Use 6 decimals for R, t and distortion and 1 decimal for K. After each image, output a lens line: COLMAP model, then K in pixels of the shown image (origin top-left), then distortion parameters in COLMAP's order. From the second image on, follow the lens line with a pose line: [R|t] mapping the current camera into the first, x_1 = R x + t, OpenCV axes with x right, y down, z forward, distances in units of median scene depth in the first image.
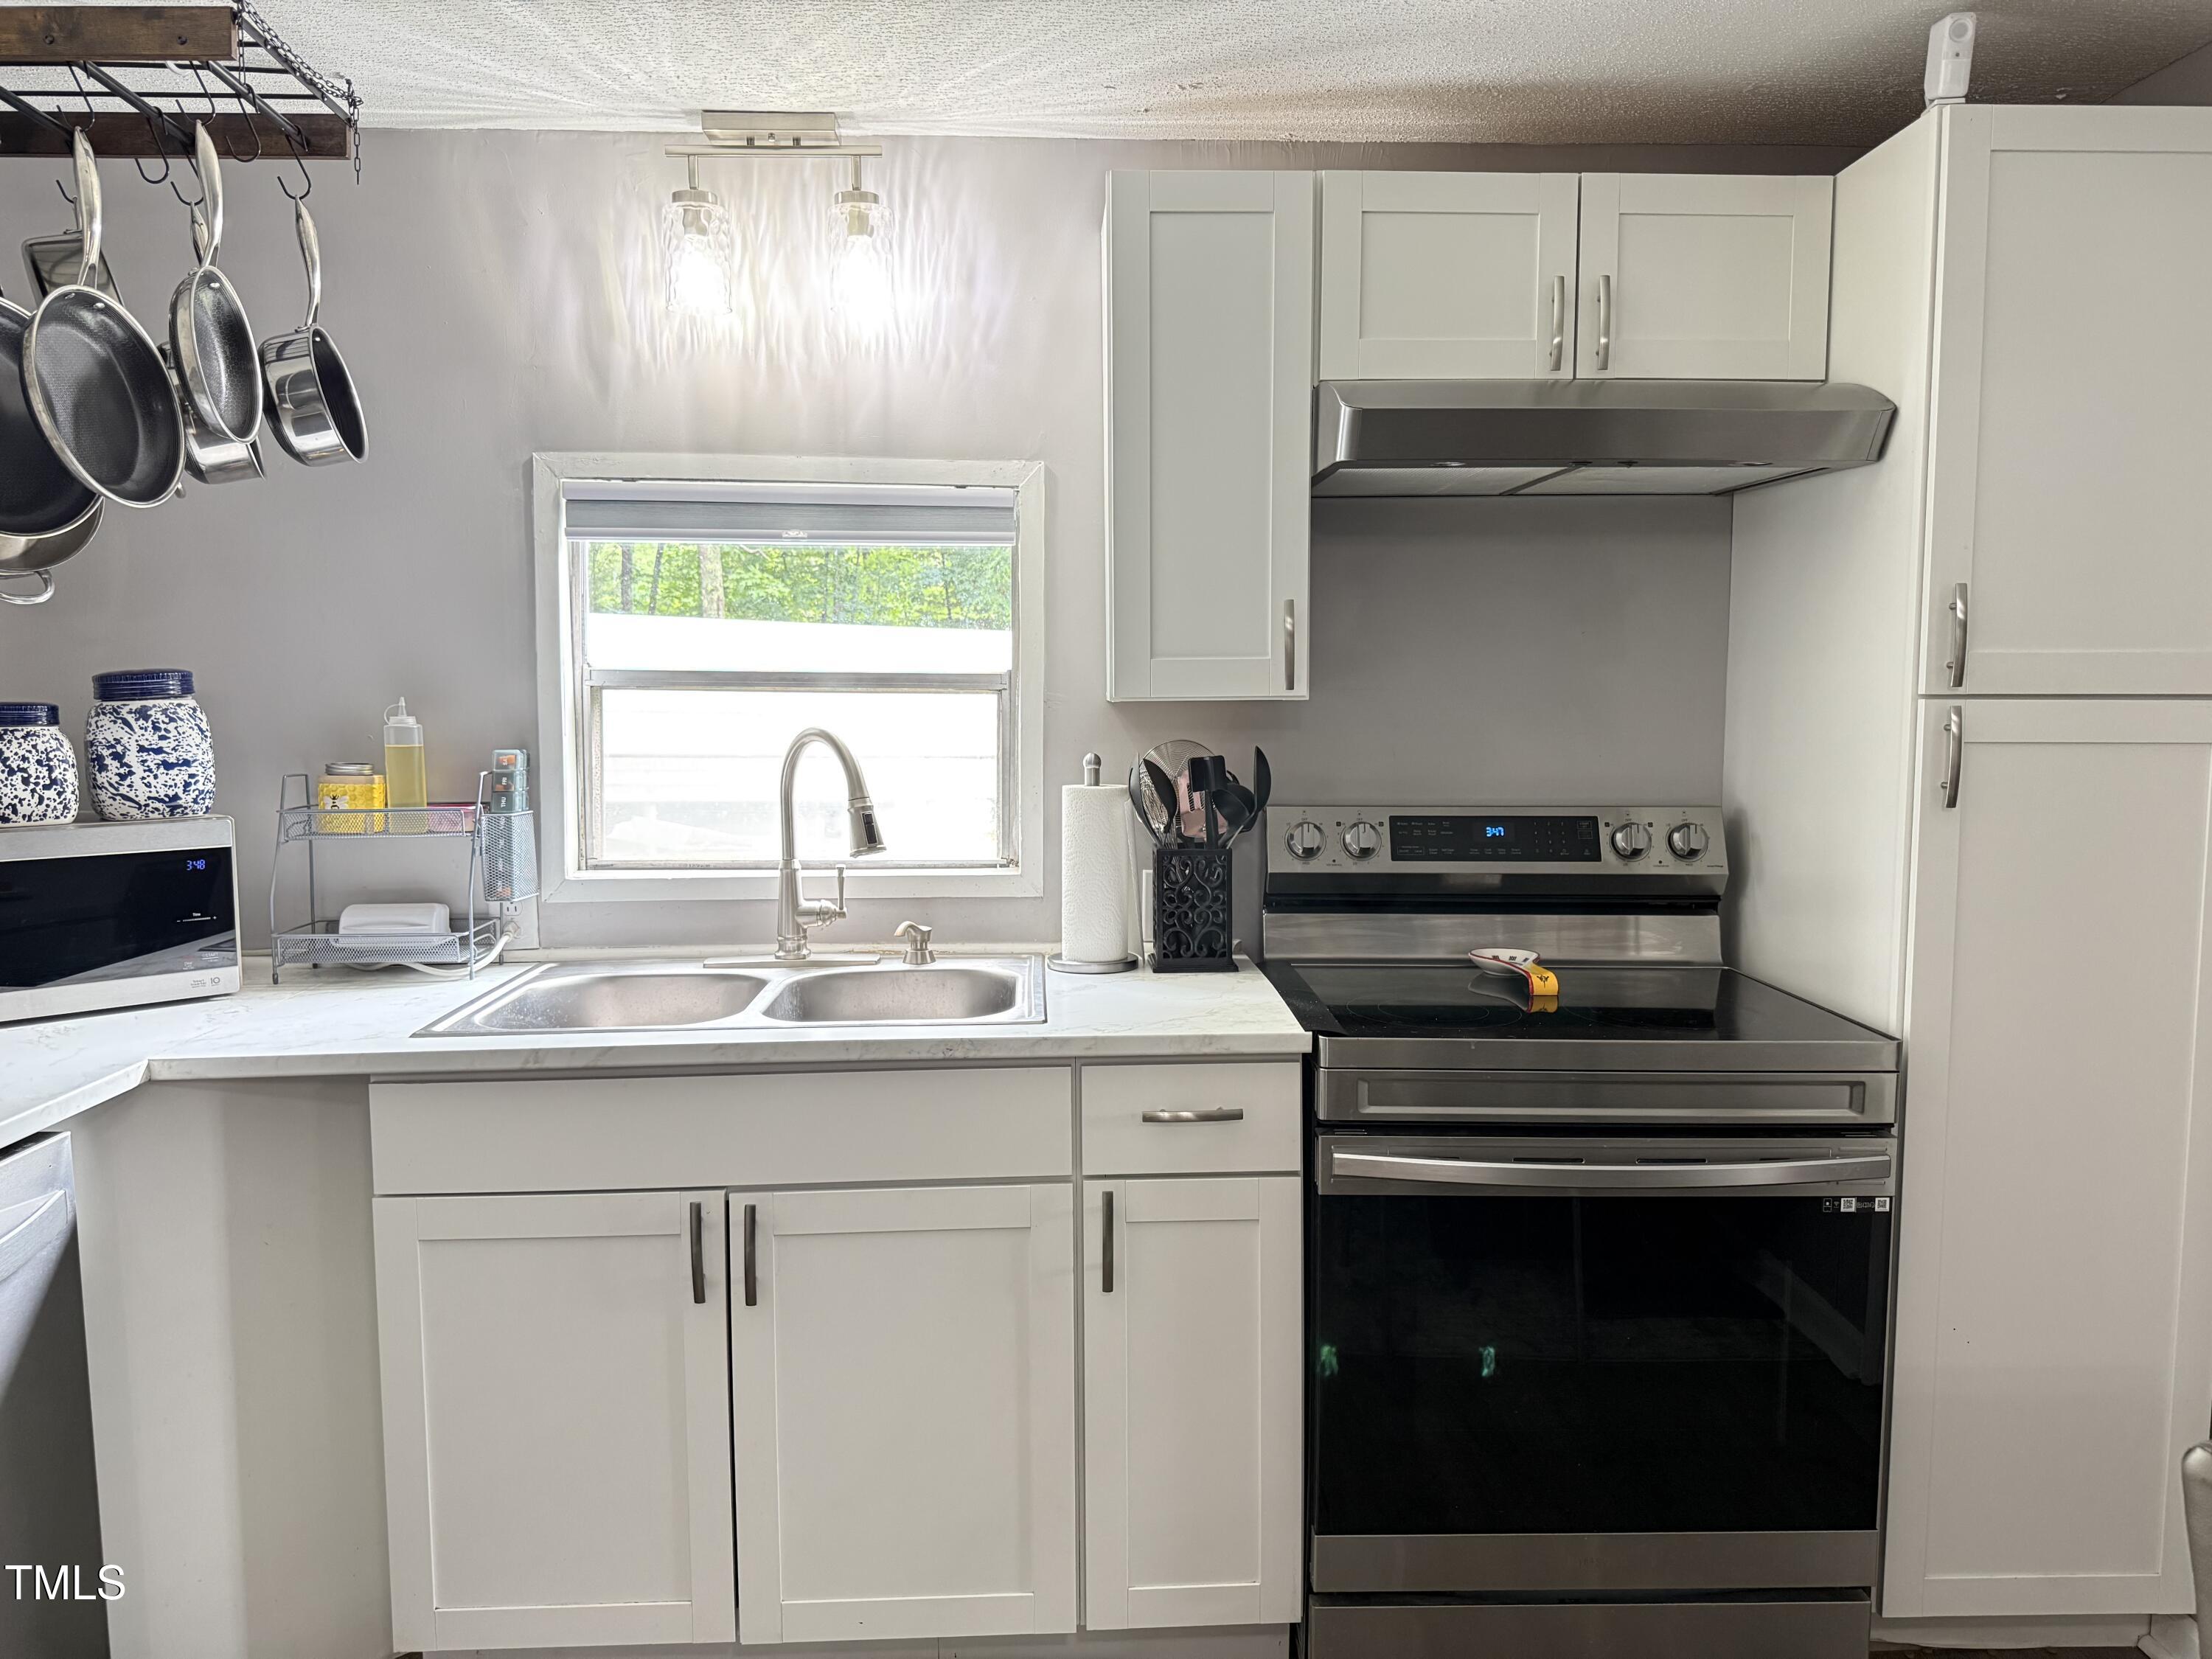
lens RADIAL K [[1573.5, 0, 1106.0], [0, 1573.5, 829.5], [0, 0, 1]] dist [0.059326, -0.071118]
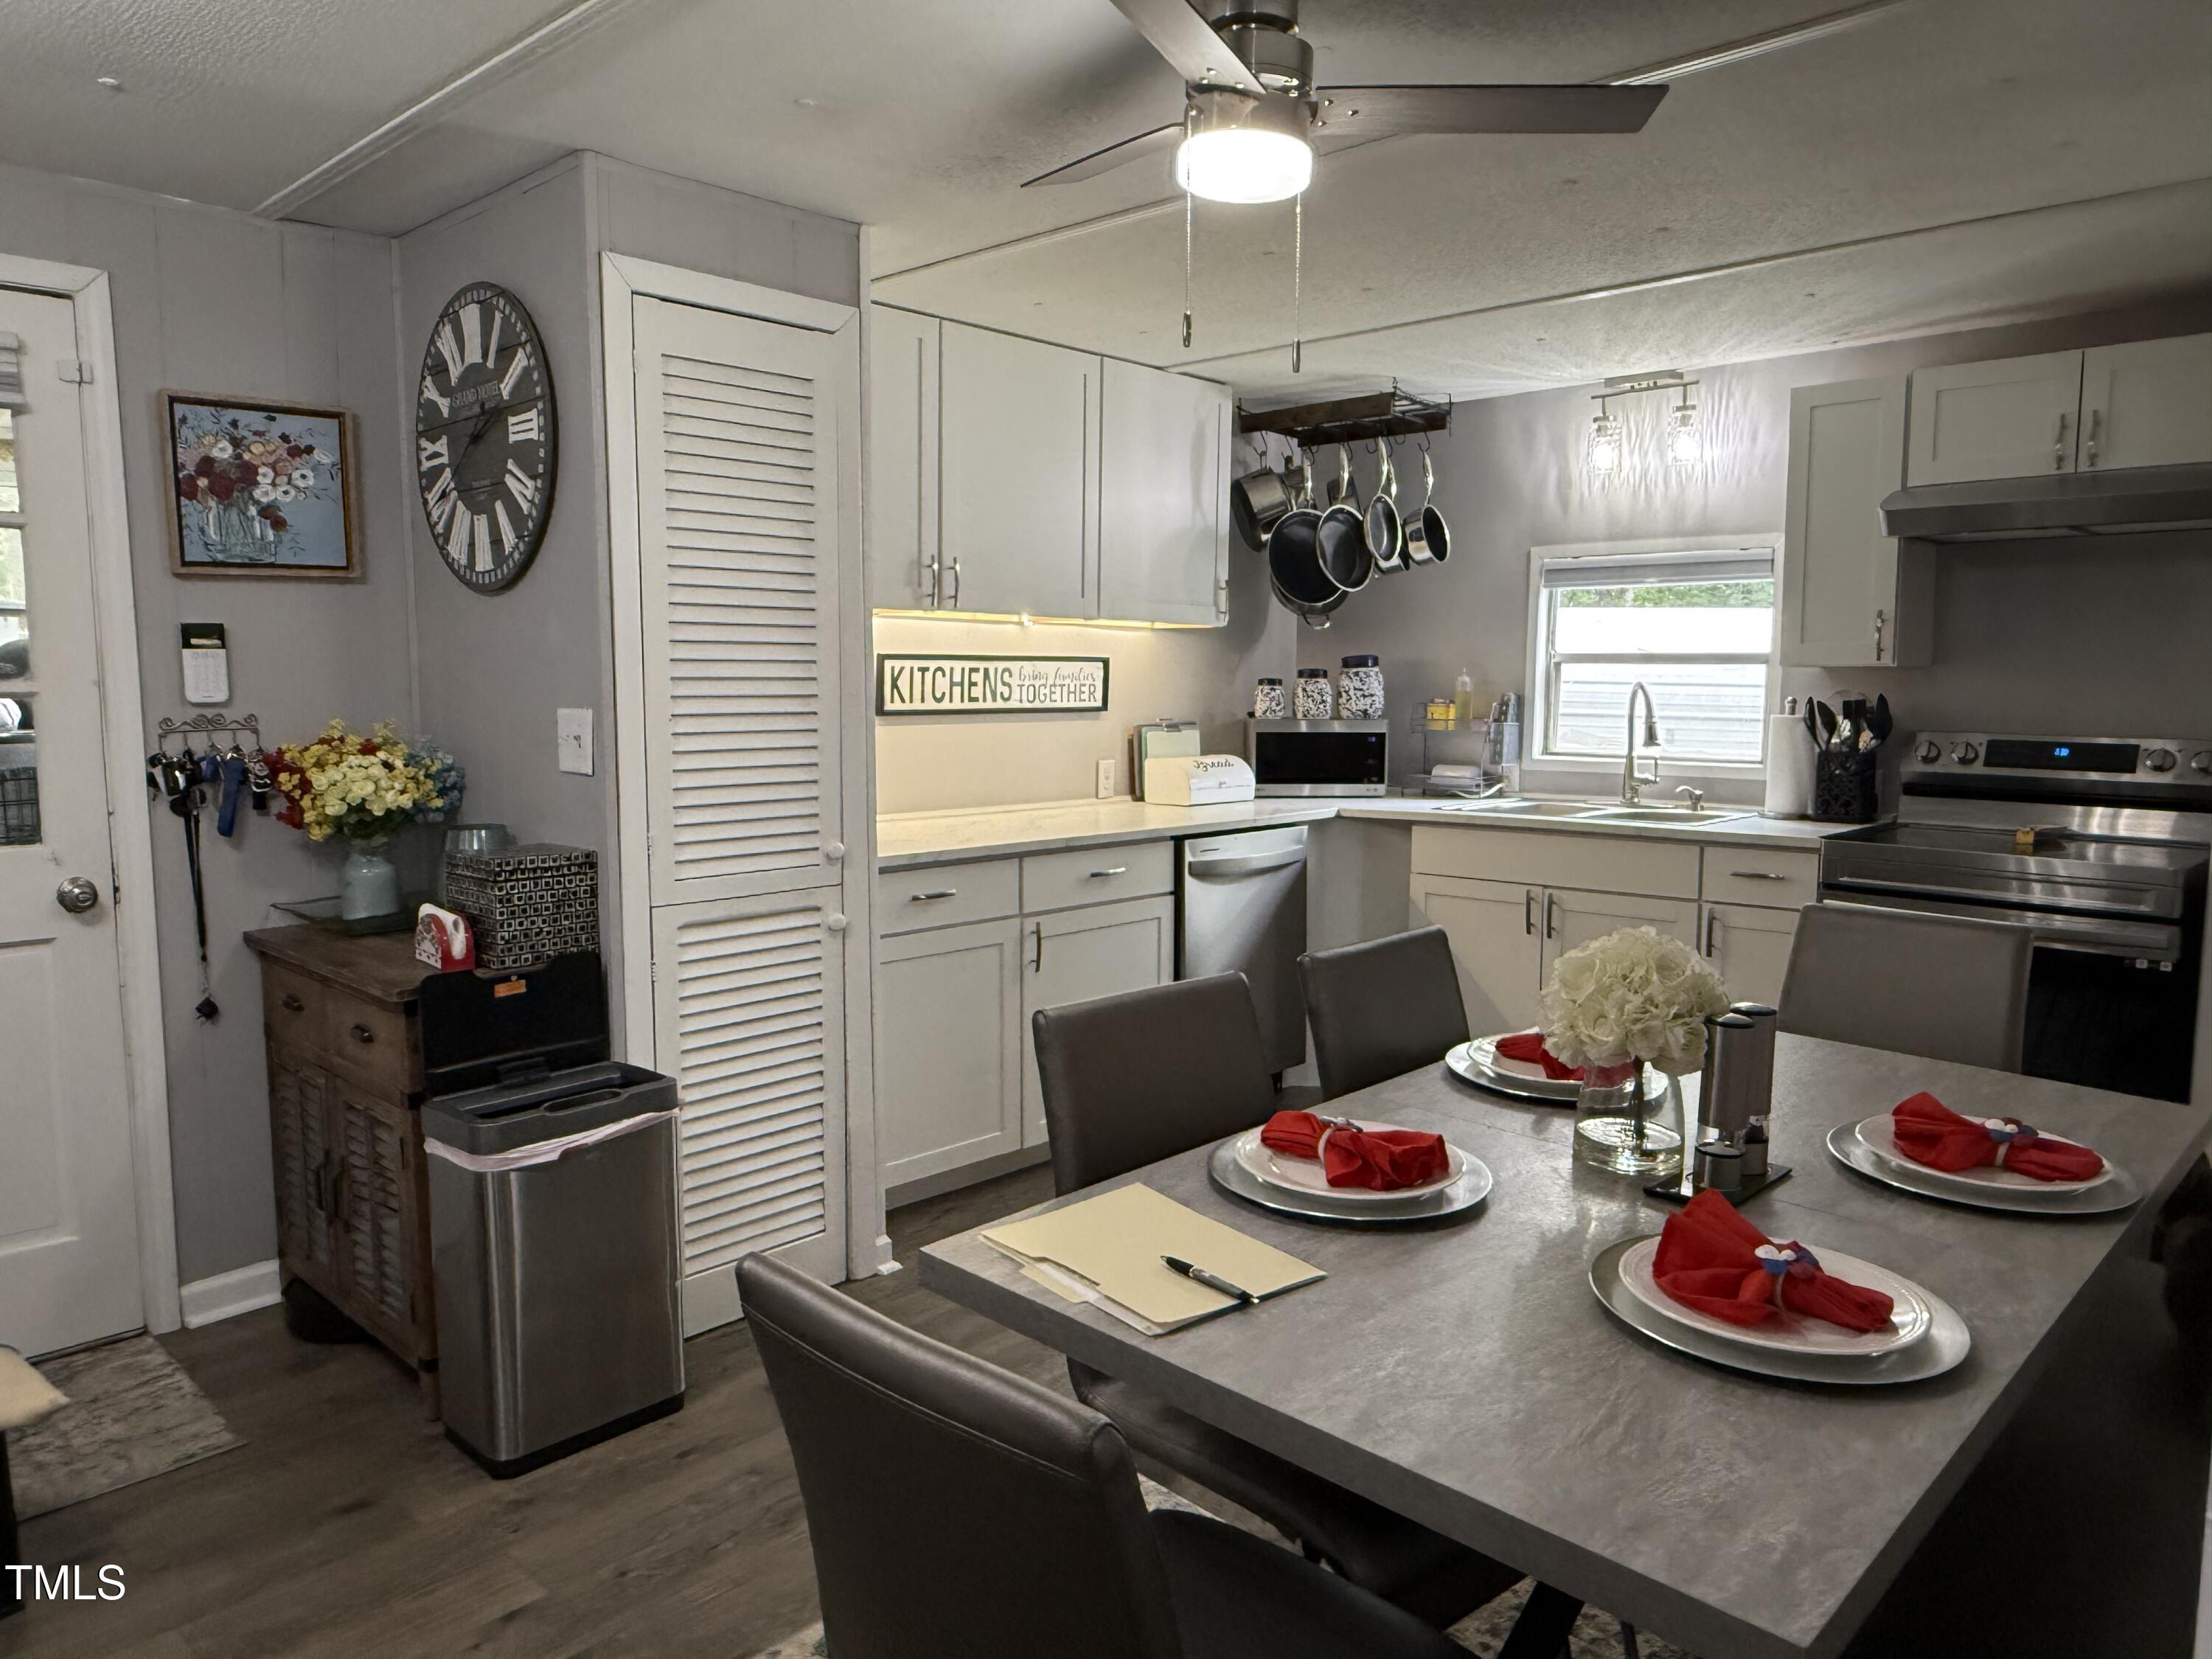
lens RADIAL K [[1506.3, 0, 1093.6], [0, 1506.3, 835.4], [0, 0, 1]] dist [0.004370, -0.002414]
pose [[0.688347, 0.079381, -0.721025, 0.749445], [-0.066921, 0.996705, 0.045844, 0.088903], [0.722288, 0.016696, 0.691391, -0.816161]]
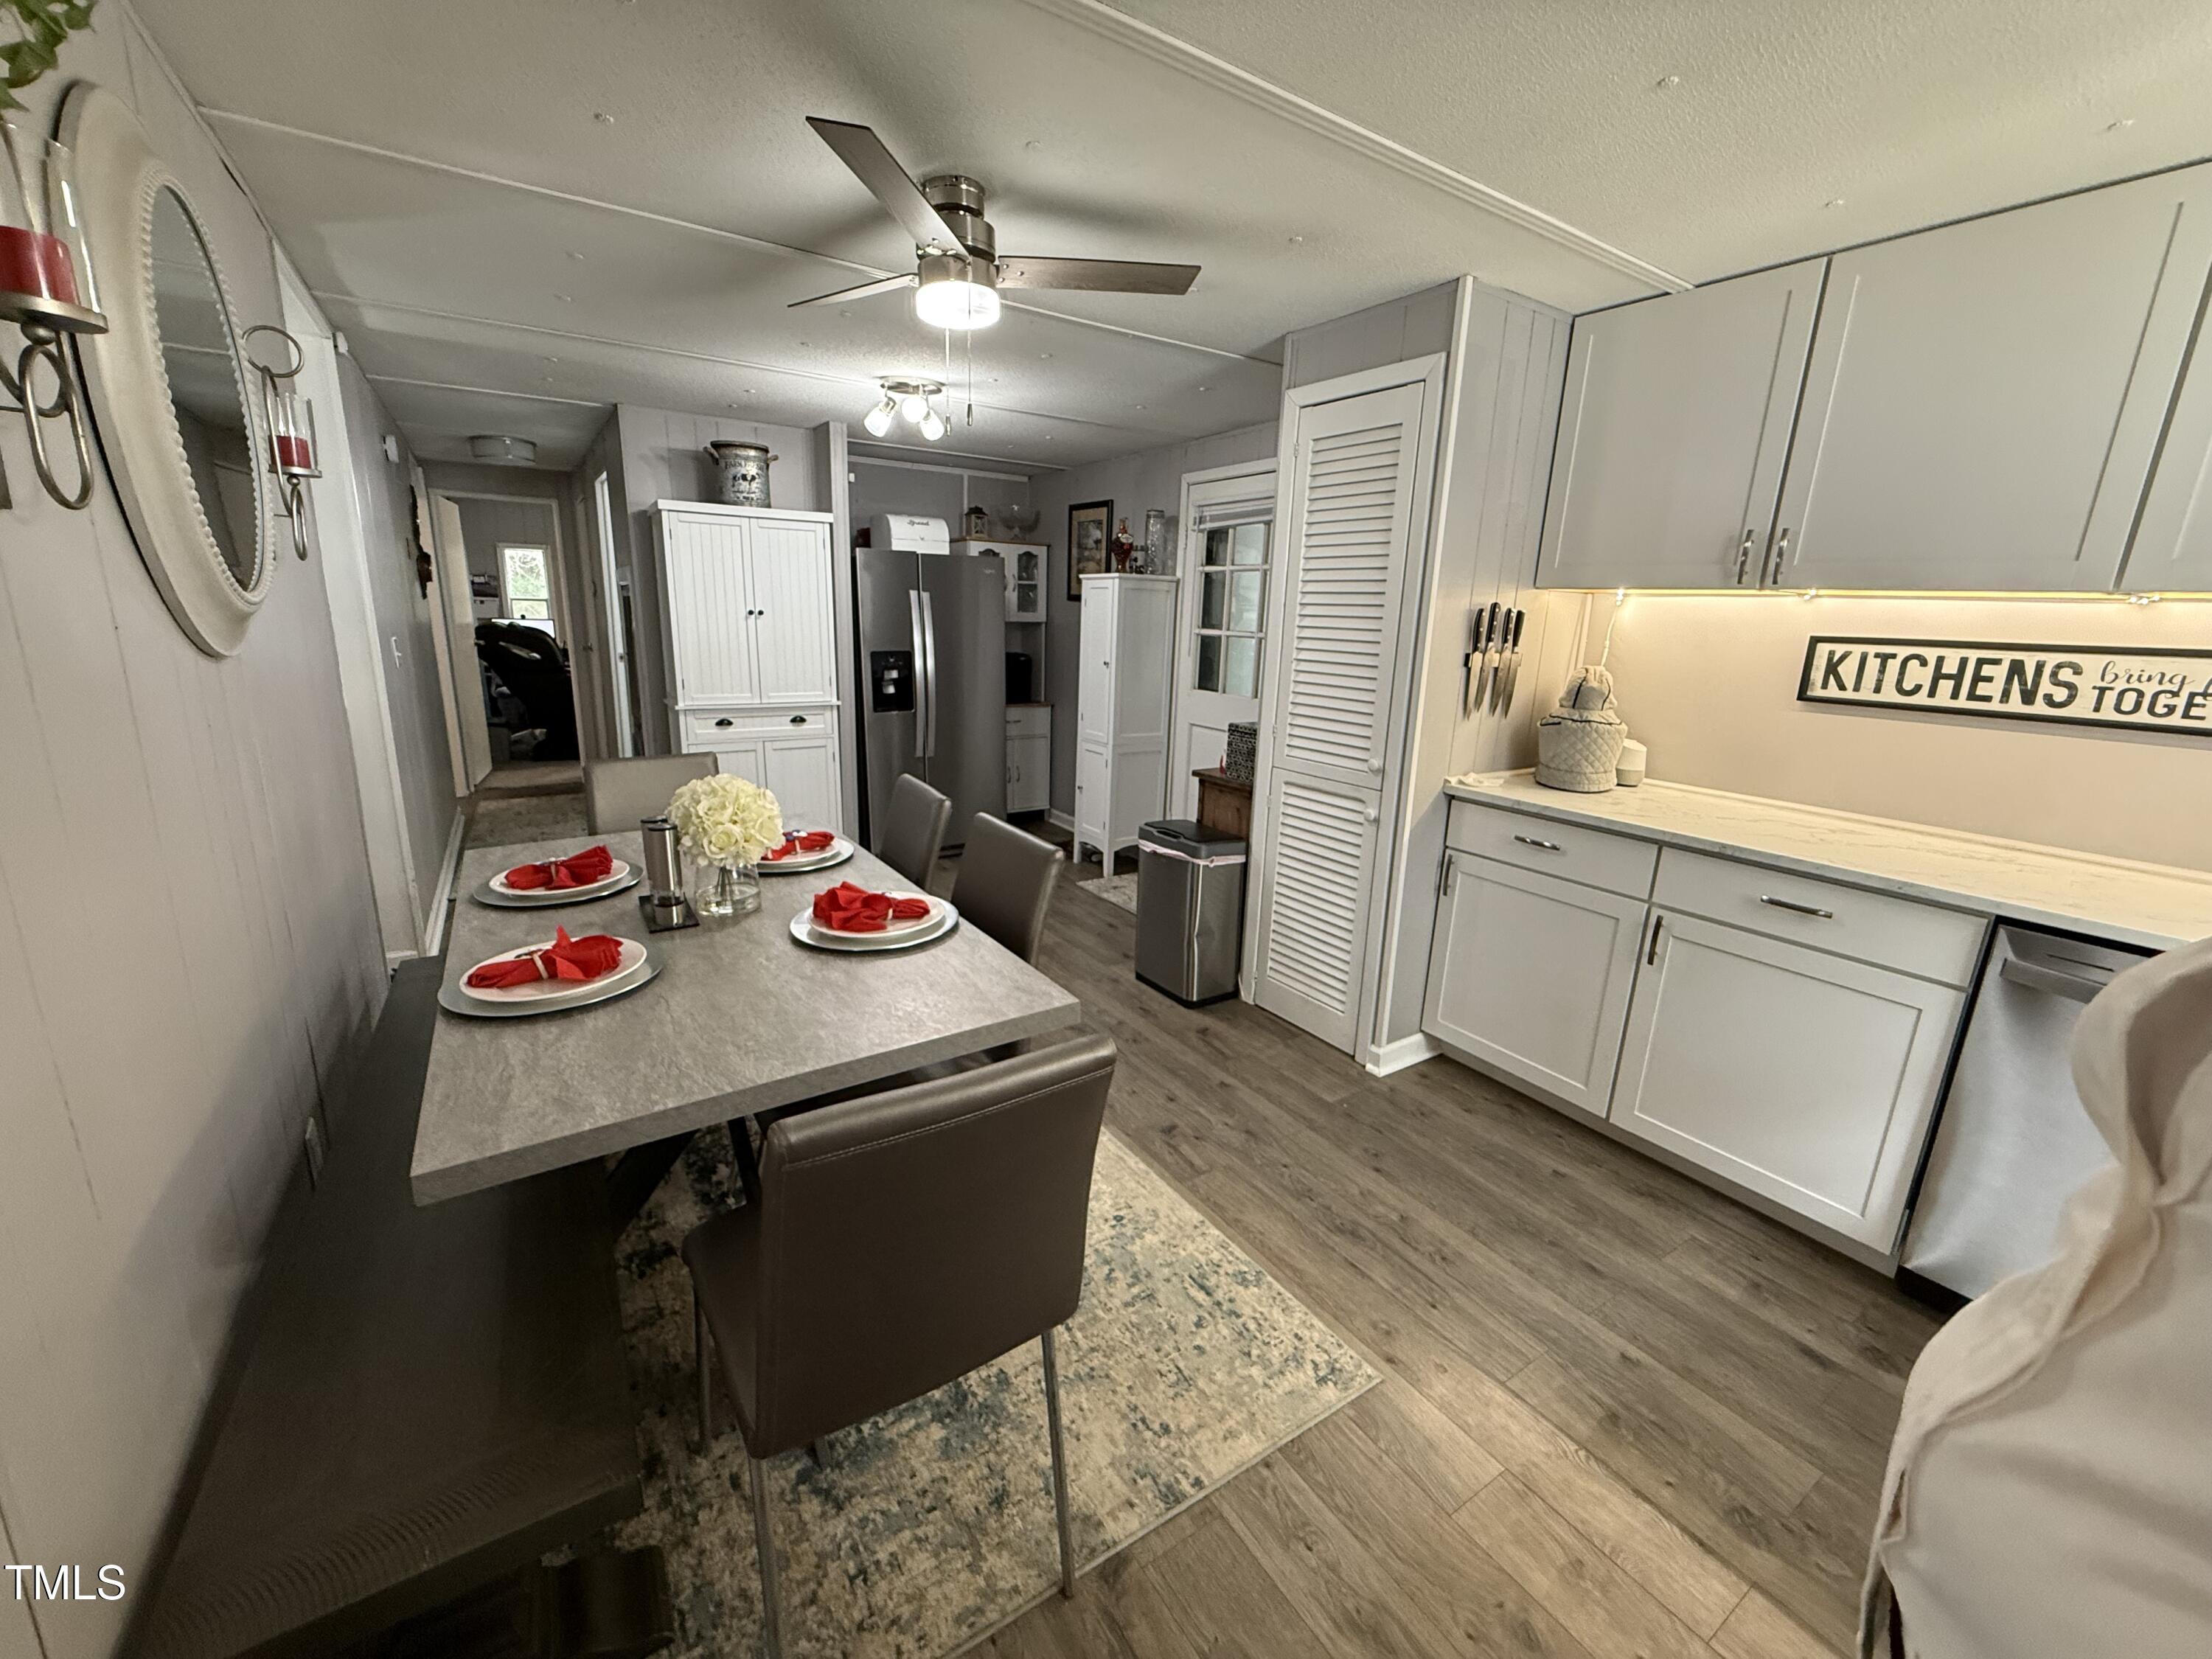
lens RADIAL K [[886.1, 0, 1102.5], [0, 886.1, 823.7], [0, 0, 1]] dist [0.001320, 0.000461]
pose [[-0.858913, 0.087203, -0.504642, 0.491527], [-0.082925, 0.948710, 0.305079, -0.068068], [0.505363, 0.303884, -0.807628, 0.731819]]
